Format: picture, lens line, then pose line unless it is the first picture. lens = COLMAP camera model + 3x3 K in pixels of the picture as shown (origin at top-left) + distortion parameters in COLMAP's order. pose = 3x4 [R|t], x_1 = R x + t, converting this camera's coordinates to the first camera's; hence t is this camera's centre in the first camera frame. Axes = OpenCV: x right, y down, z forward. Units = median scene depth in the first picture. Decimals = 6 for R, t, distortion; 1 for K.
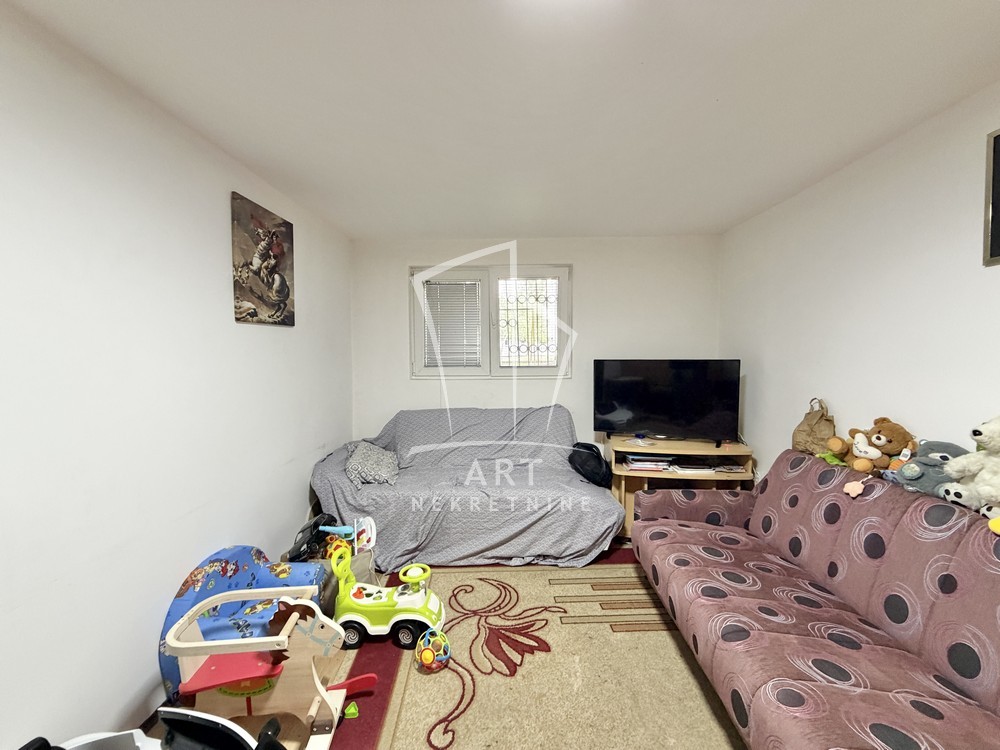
lens RADIAL K [[392.6, 0, 494.1], [0, 392.6, 387.0], [0, 0, 1]] dist [0.000387, -0.000085]
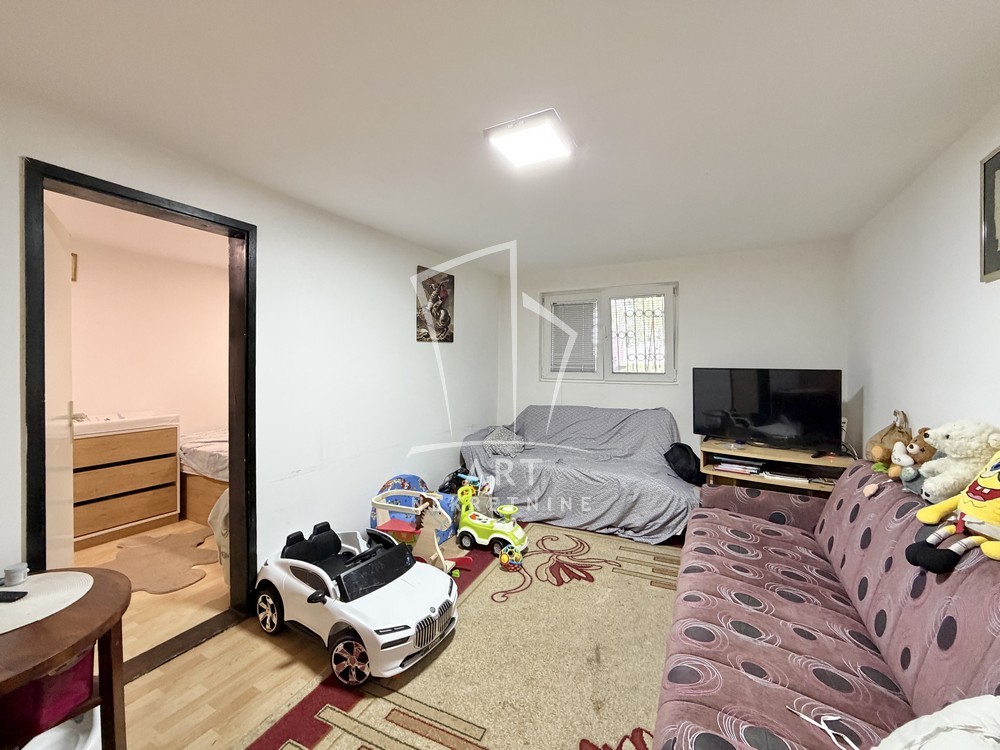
lens RADIAL K [[392.6, 0, 494.1], [0, 392.6, 387.0], [0, 0, 1]] dist [0.000387, -0.000085]
pose [[0.896989, 0.037565, -0.440453, 0.350544], [-0.045510, 0.998936, -0.007486, 0.024837], [0.439703, 0.026760, 0.897744, -0.325222]]
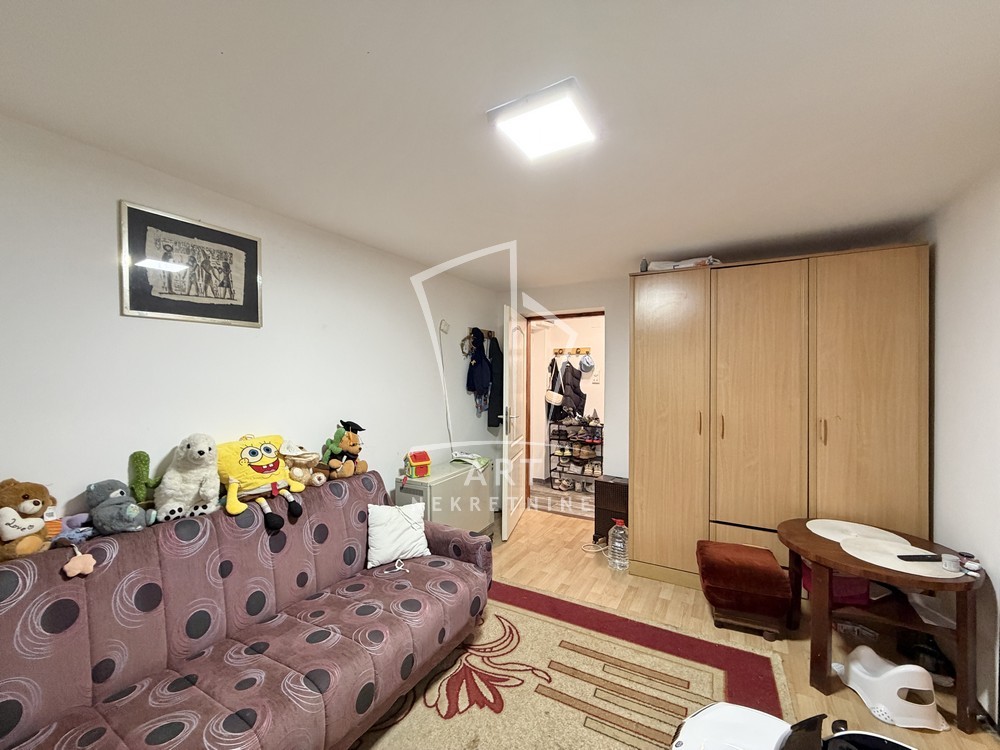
lens RADIAL K [[410.5, 0, 491.1], [0, 410.5, 375.8], [0, 0, 1]] dist [-0.000097, 0.000159]
pose [[-0.868158, 0.004750, 0.496265, -0.167924], [0.042265, 0.997029, 0.064394, -0.108852], [-0.494485, 0.076879, -0.865779, 0.985162]]
